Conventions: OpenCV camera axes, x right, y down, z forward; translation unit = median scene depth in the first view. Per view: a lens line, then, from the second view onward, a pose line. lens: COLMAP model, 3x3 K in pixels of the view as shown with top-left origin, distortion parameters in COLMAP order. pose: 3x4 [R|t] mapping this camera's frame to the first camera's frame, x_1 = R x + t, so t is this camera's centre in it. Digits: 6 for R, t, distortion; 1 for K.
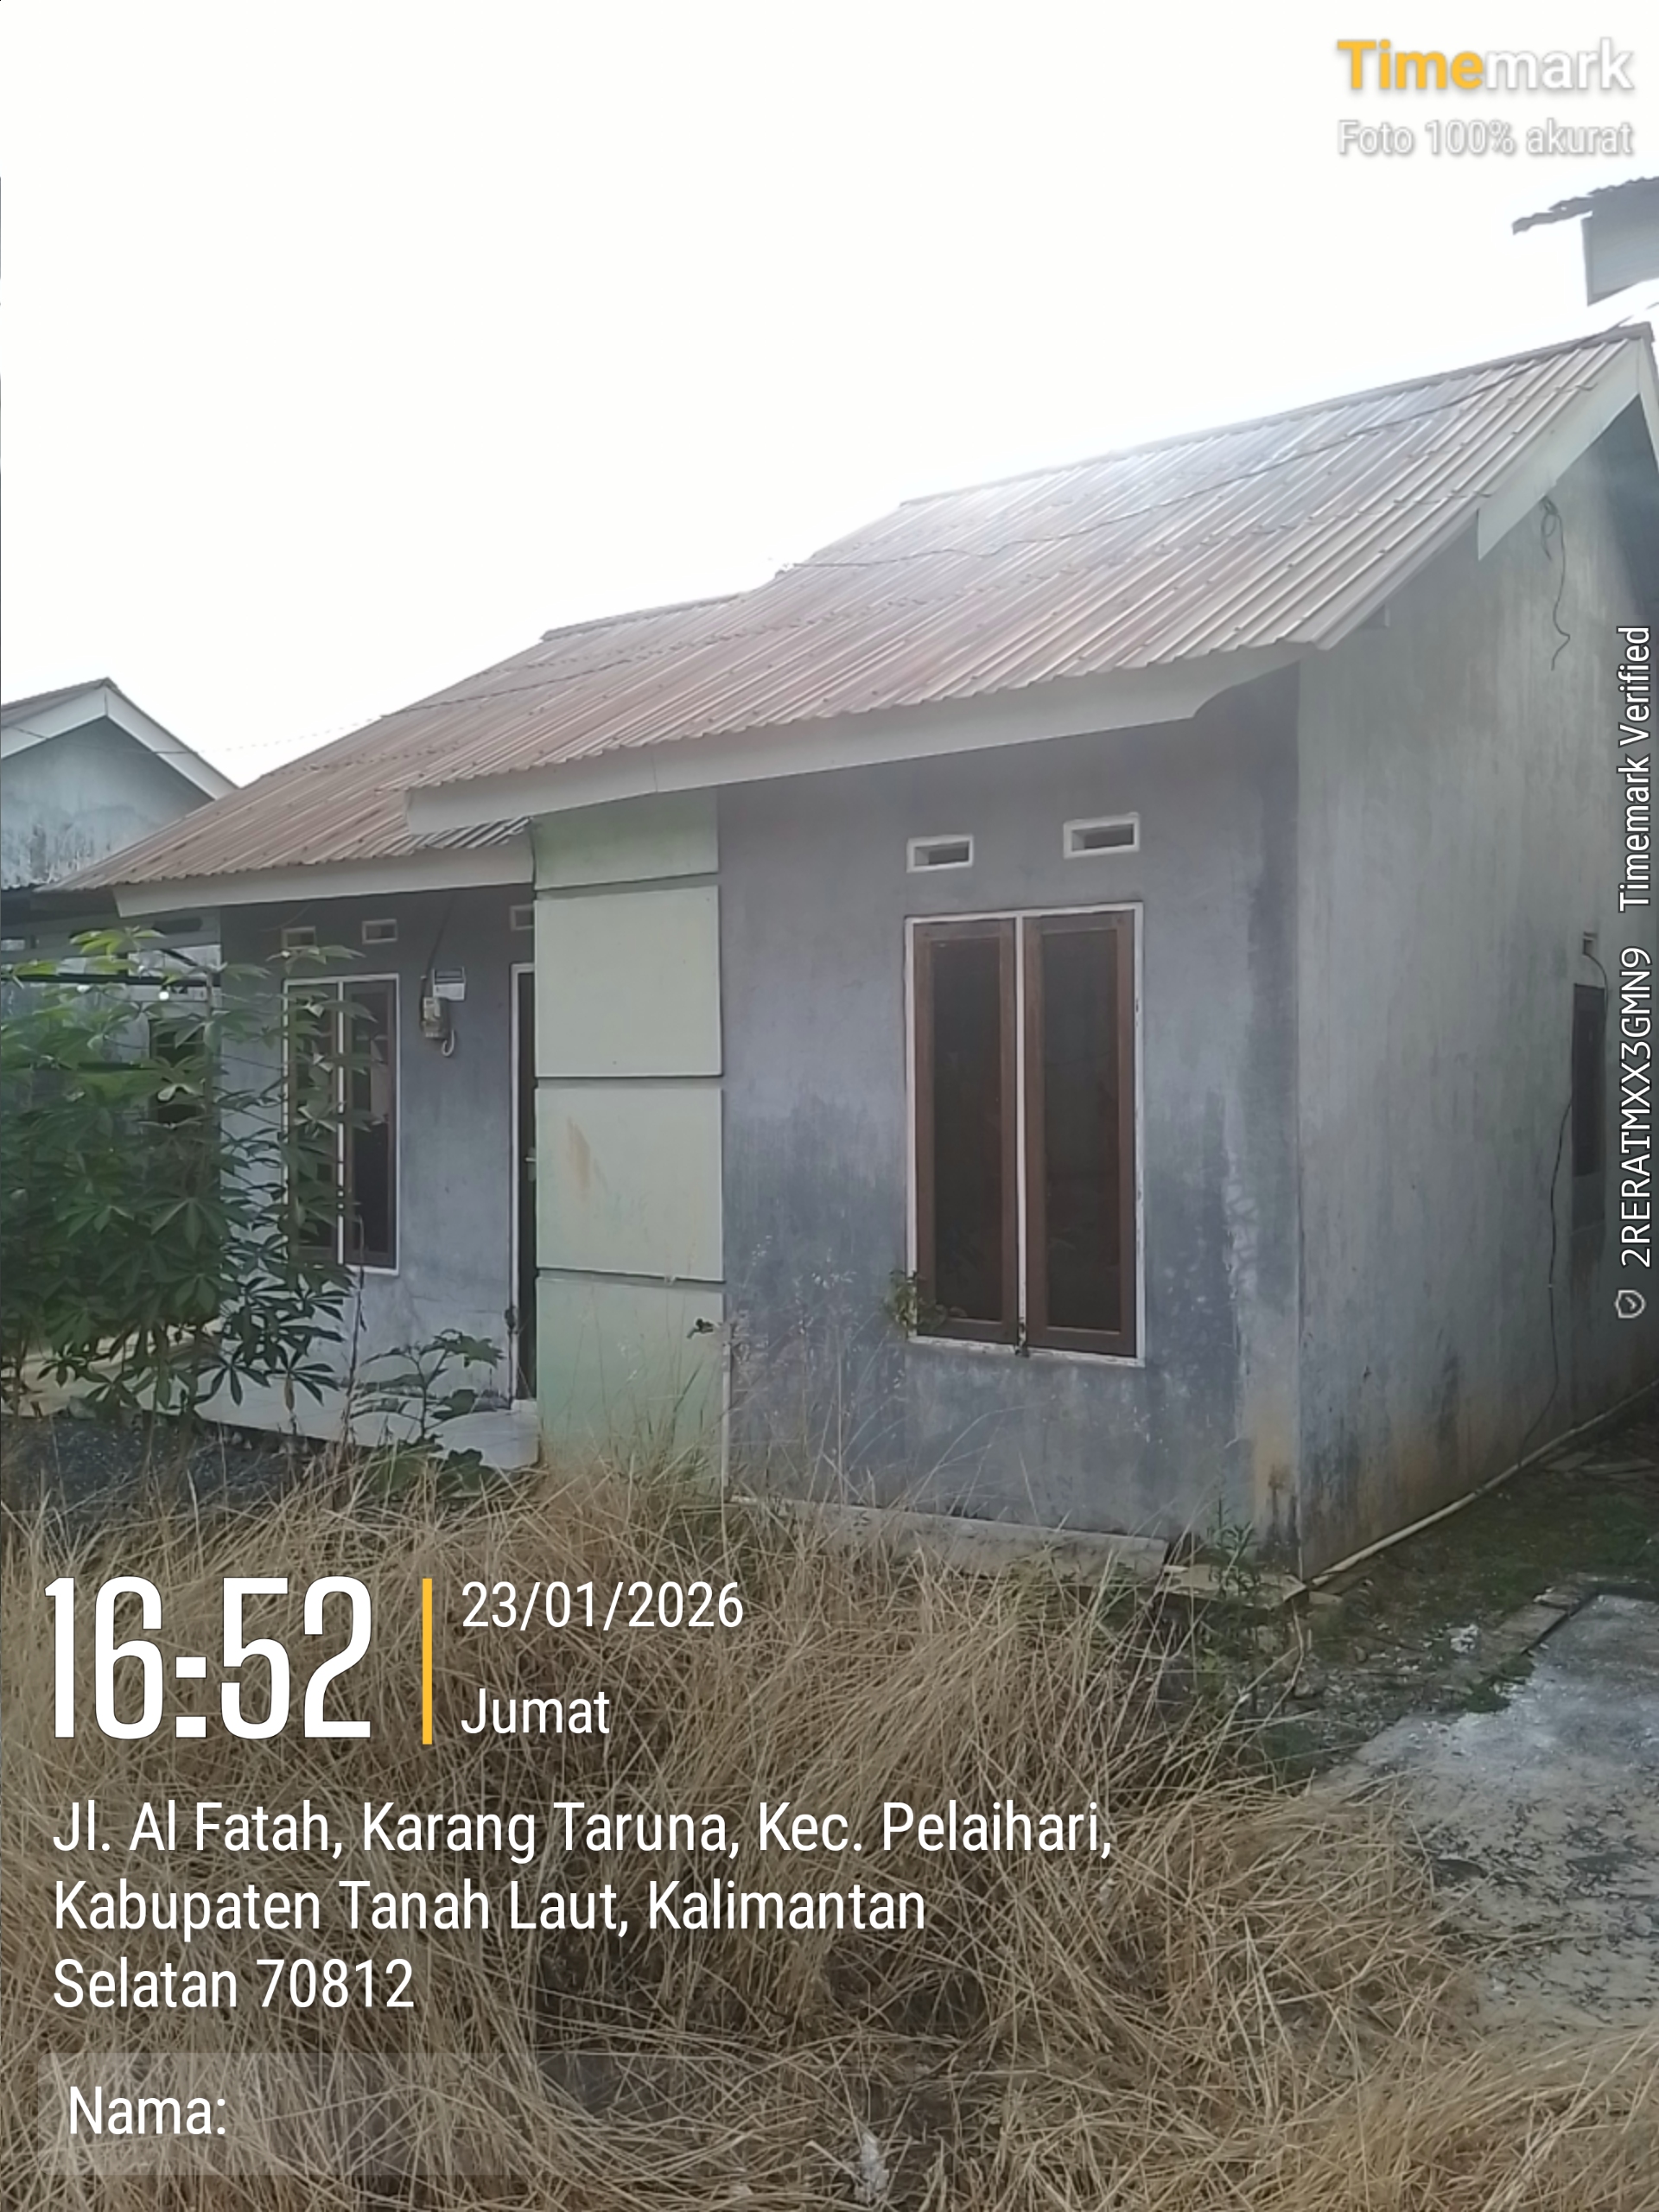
lens RADIAL K [[1803.1, 0, 829.9], [0, 1803.1, 1086.2], [0, 0, 1]] dist [-0.000711, -0.002389]
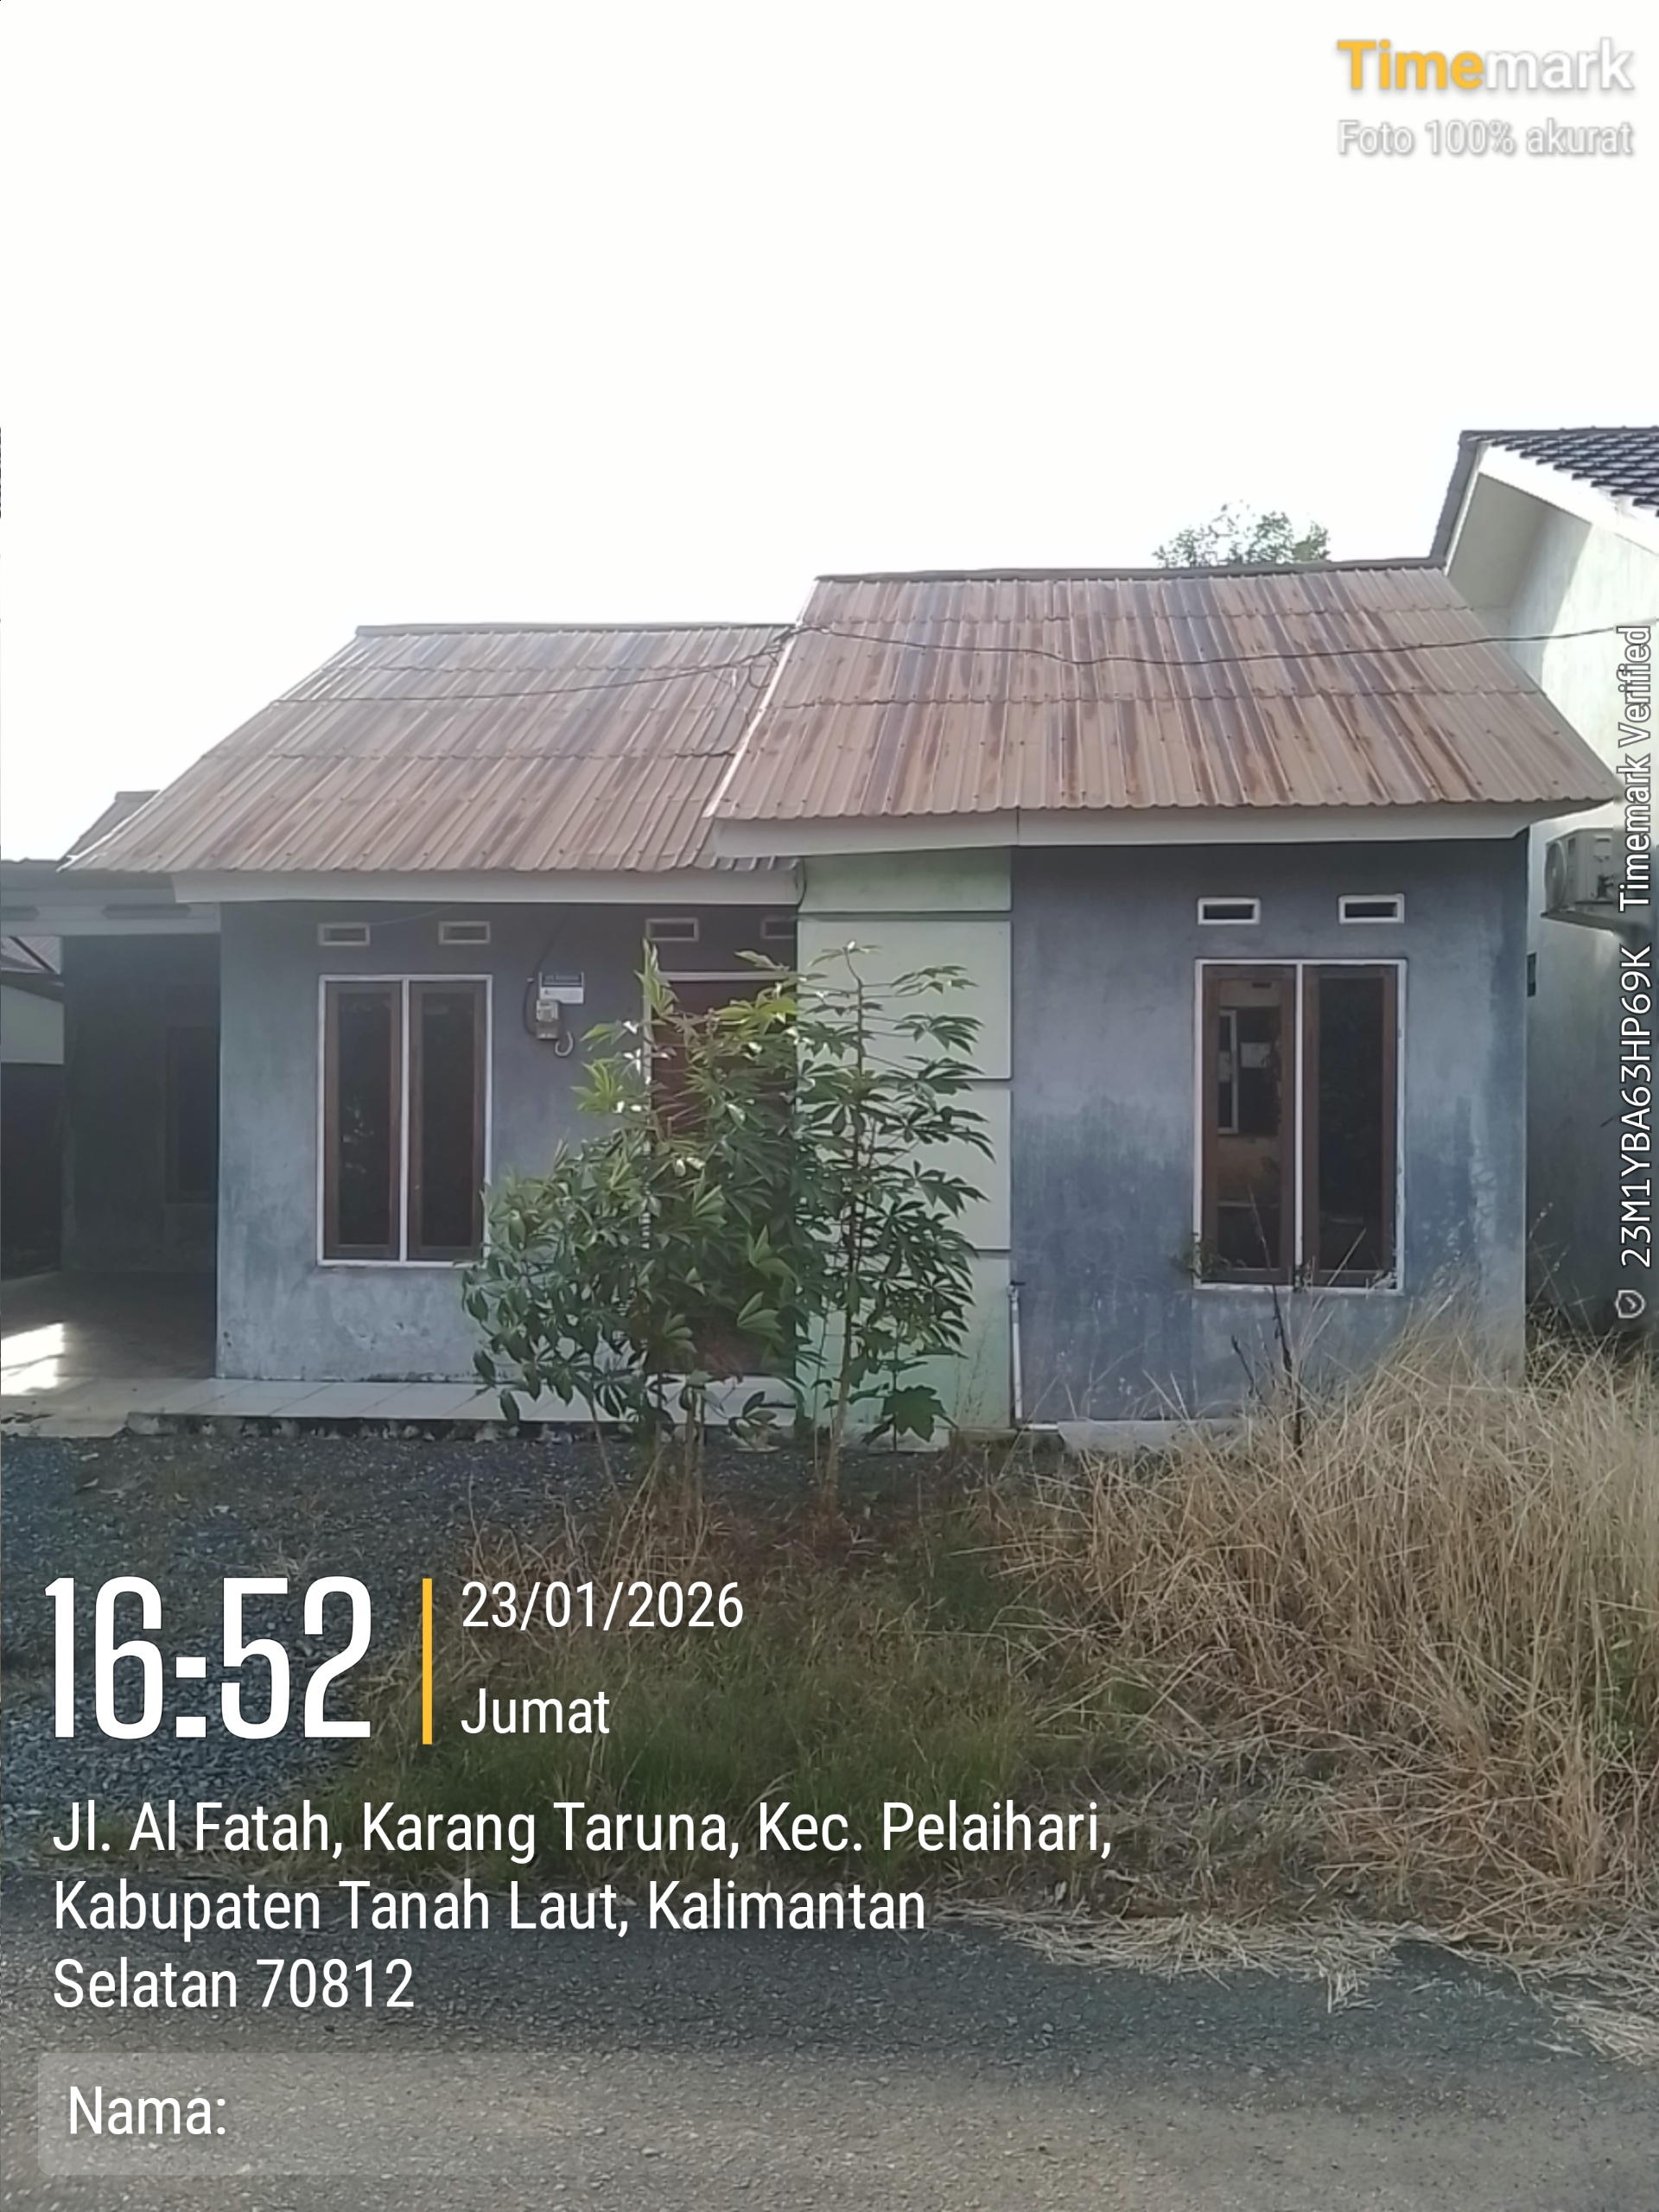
lens RADIAL K [[1777.2, 0, 829.5], [0, 1777.2, 1106.0], [0, 0, 1]] dist [0.050187, 0.001040]
pose [[0.867723, 0.008121, 0.496981, -0.831847], [-0.011537, 0.999926, 0.003803, 0.009648], [-0.496914, -0.009034, 0.867753, 0.025113]]
